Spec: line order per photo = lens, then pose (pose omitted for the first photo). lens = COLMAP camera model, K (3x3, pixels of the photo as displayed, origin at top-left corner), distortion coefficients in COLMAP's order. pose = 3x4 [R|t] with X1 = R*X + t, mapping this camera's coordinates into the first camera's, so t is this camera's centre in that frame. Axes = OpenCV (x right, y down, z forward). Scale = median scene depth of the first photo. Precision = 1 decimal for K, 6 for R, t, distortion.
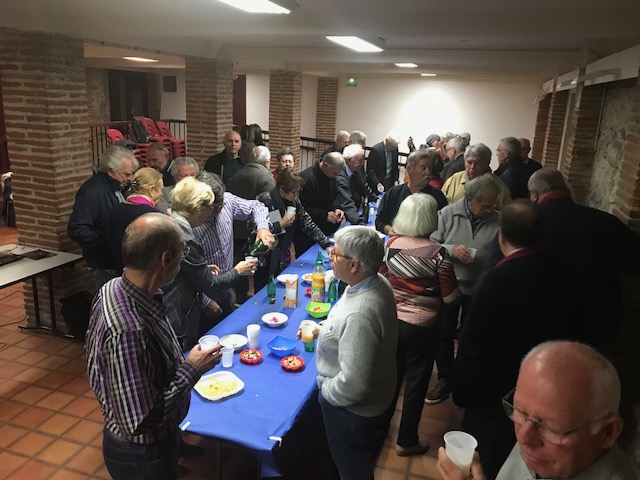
lens RADIAL K [[527.5, 0, 320.7], [0, 527.5, 237.9], [0, 0, 1]] dist [-0.017230, -0.002969]
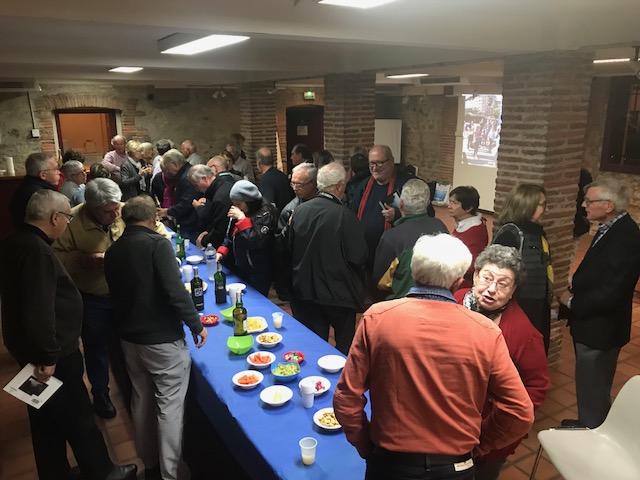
lens RADIAL K [[527.5, 0, 317.7], [0, 527.5, 239.1], [0, 0, 1]] dist [-0.017230, -0.002969]
pose [[-0.668433, 0.161667, -0.725990, 0.653754], [-0.198822, 0.901732, 0.383861, -0.499562], [0.716706, 0.400928, -0.570604, 1.892325]]
